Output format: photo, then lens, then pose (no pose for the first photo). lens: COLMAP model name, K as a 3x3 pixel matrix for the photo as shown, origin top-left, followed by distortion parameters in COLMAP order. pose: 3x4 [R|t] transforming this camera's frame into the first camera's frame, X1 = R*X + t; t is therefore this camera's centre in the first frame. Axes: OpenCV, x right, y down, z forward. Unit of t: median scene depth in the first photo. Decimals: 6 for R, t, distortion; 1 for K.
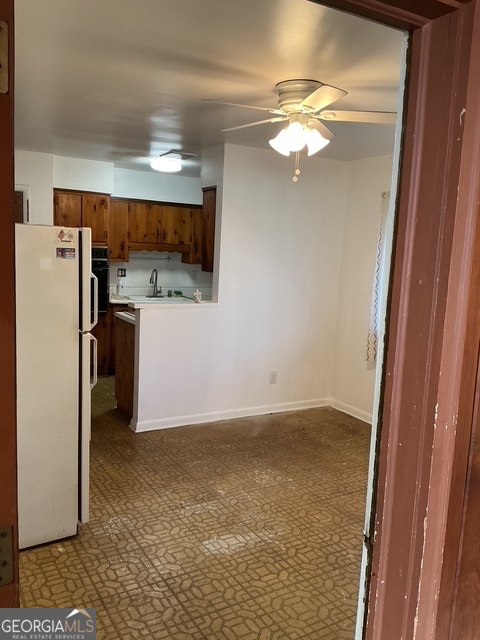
lens RADIAL K [[536.7, 0, 240.0], [0, 536.7, 320.0], [0, 0, 1]] dist [0.043176, 0.000614]
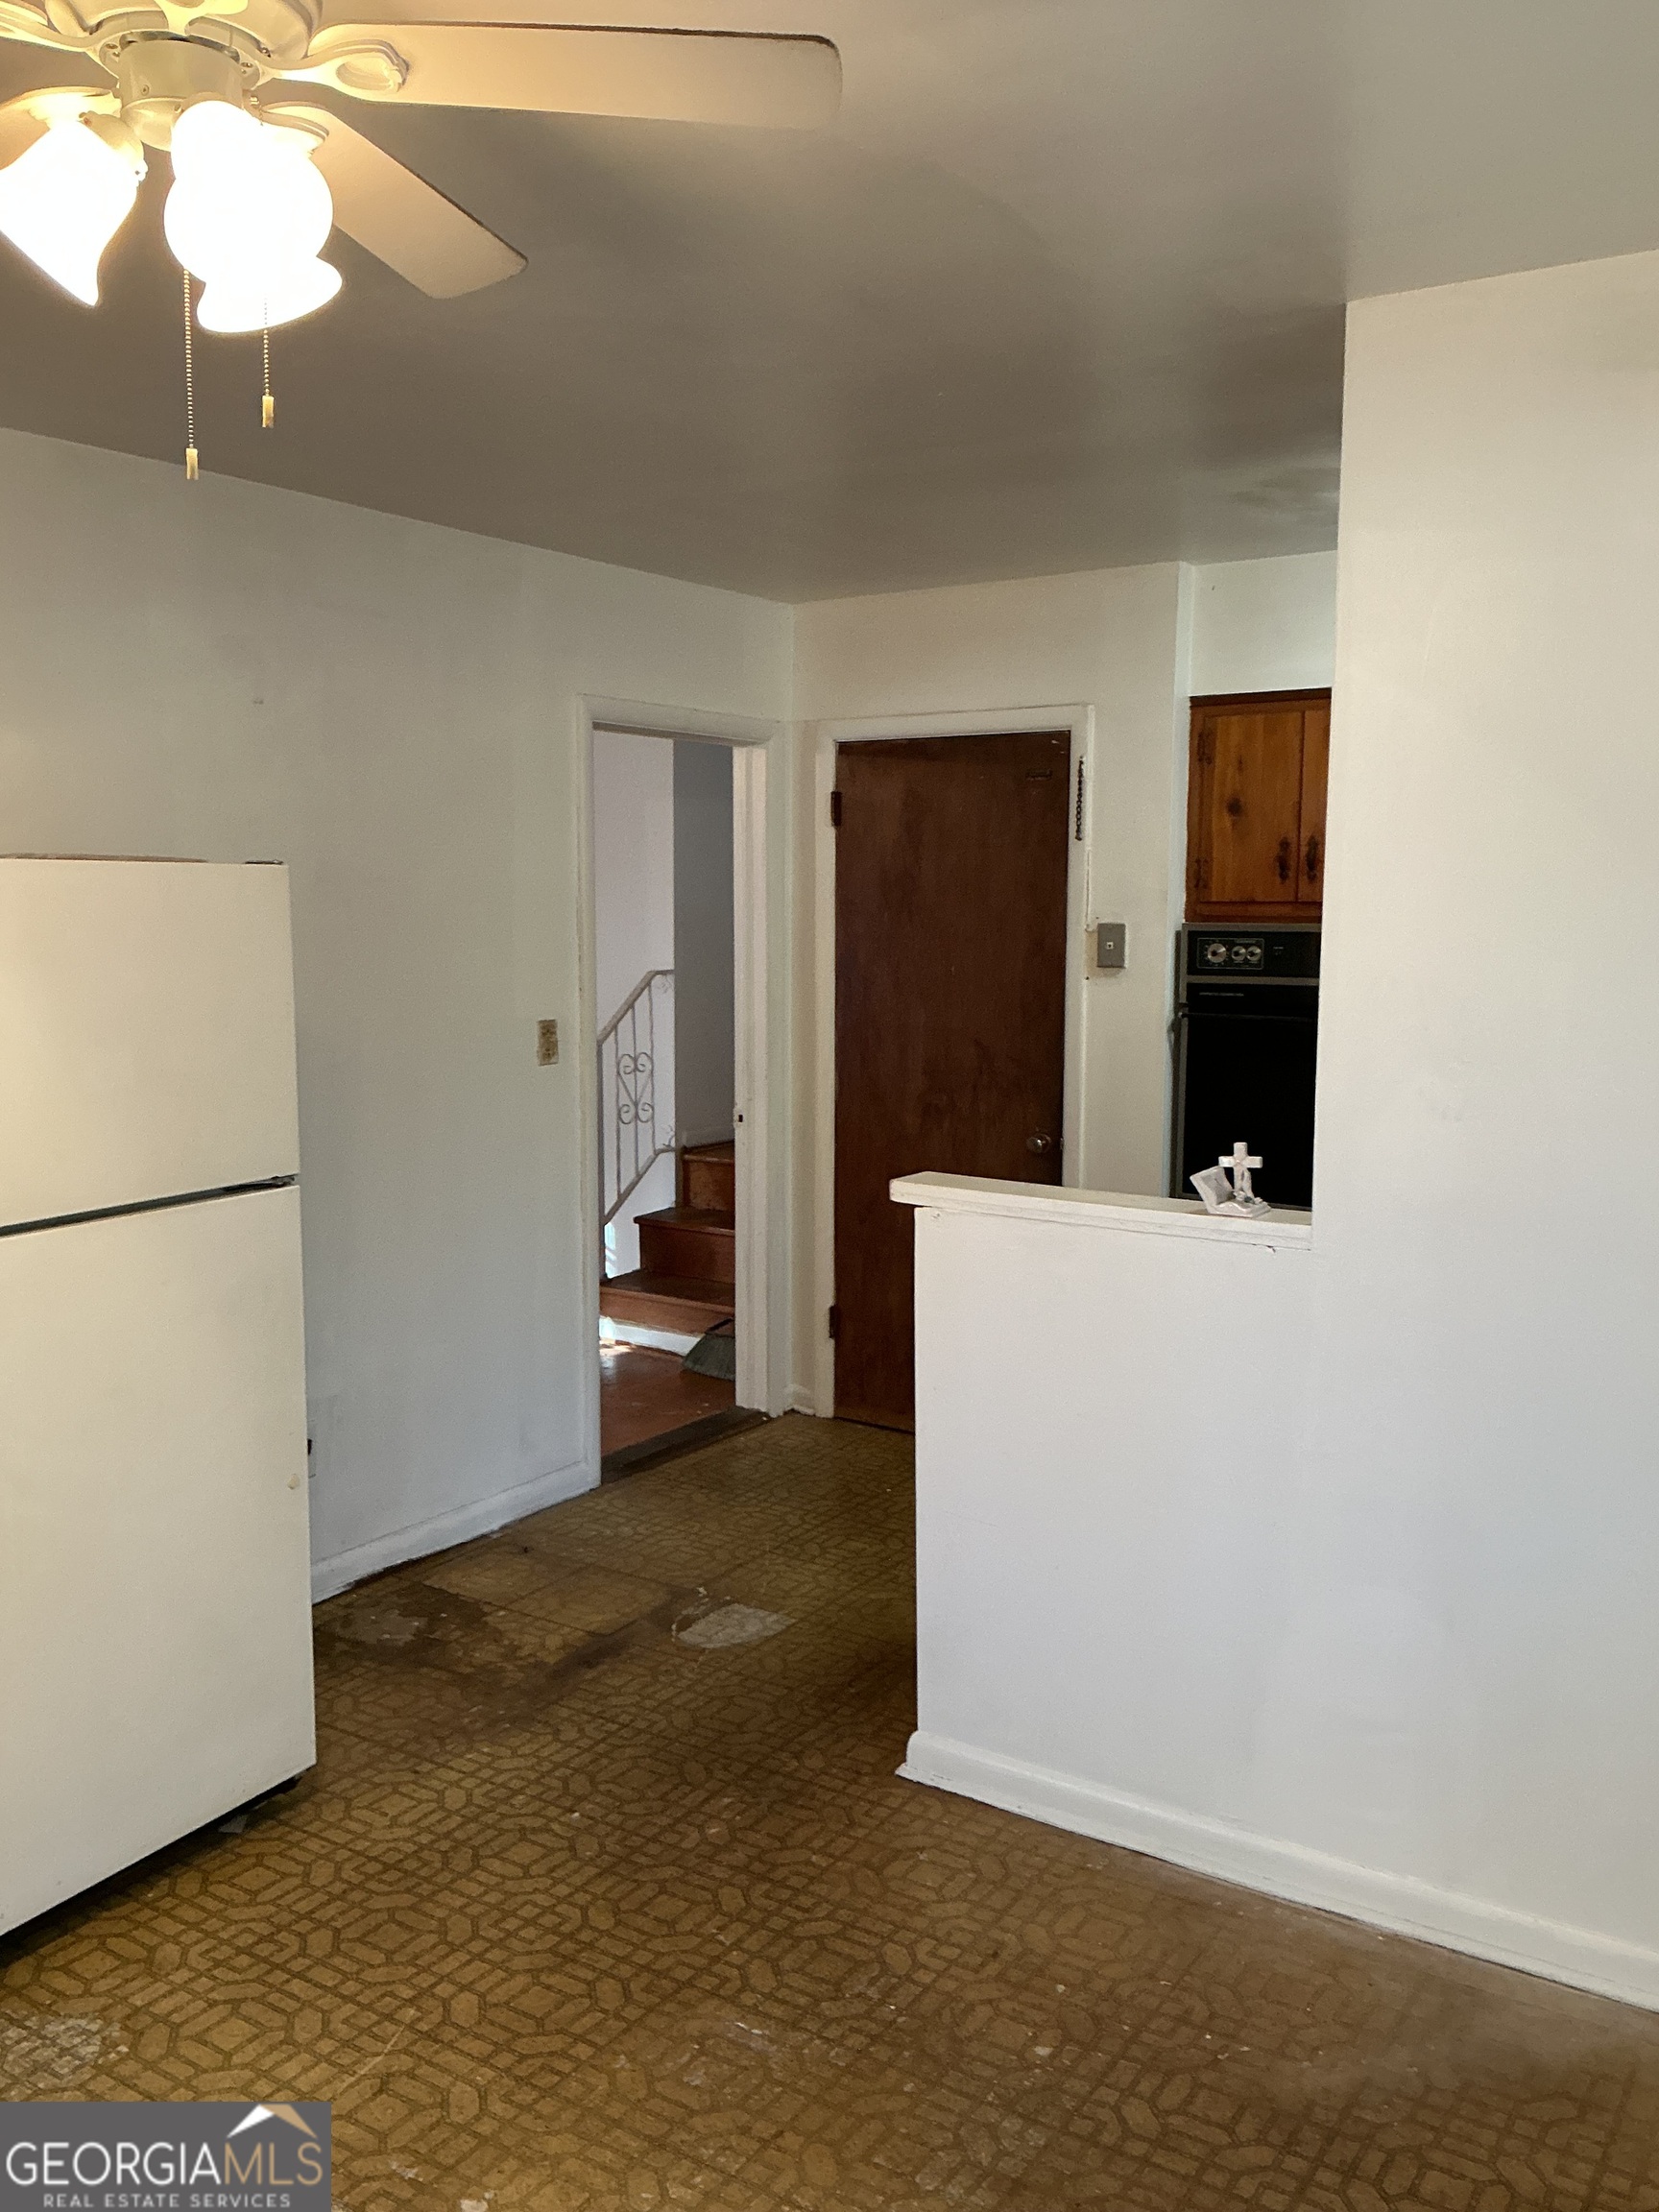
lens RADIAL K [[1850.8, 0, 829.5], [0, 1850.8, 1106.0], [0, 0, 1]] dist [-0.005565, -0.011758]
pose [[0.427876, 0.071580, -0.900998, 0.462005], [-0.096228, 0.994801, 0.033334, -0.089117], [0.898700, 0.072439, 0.432540, 0.621171]]
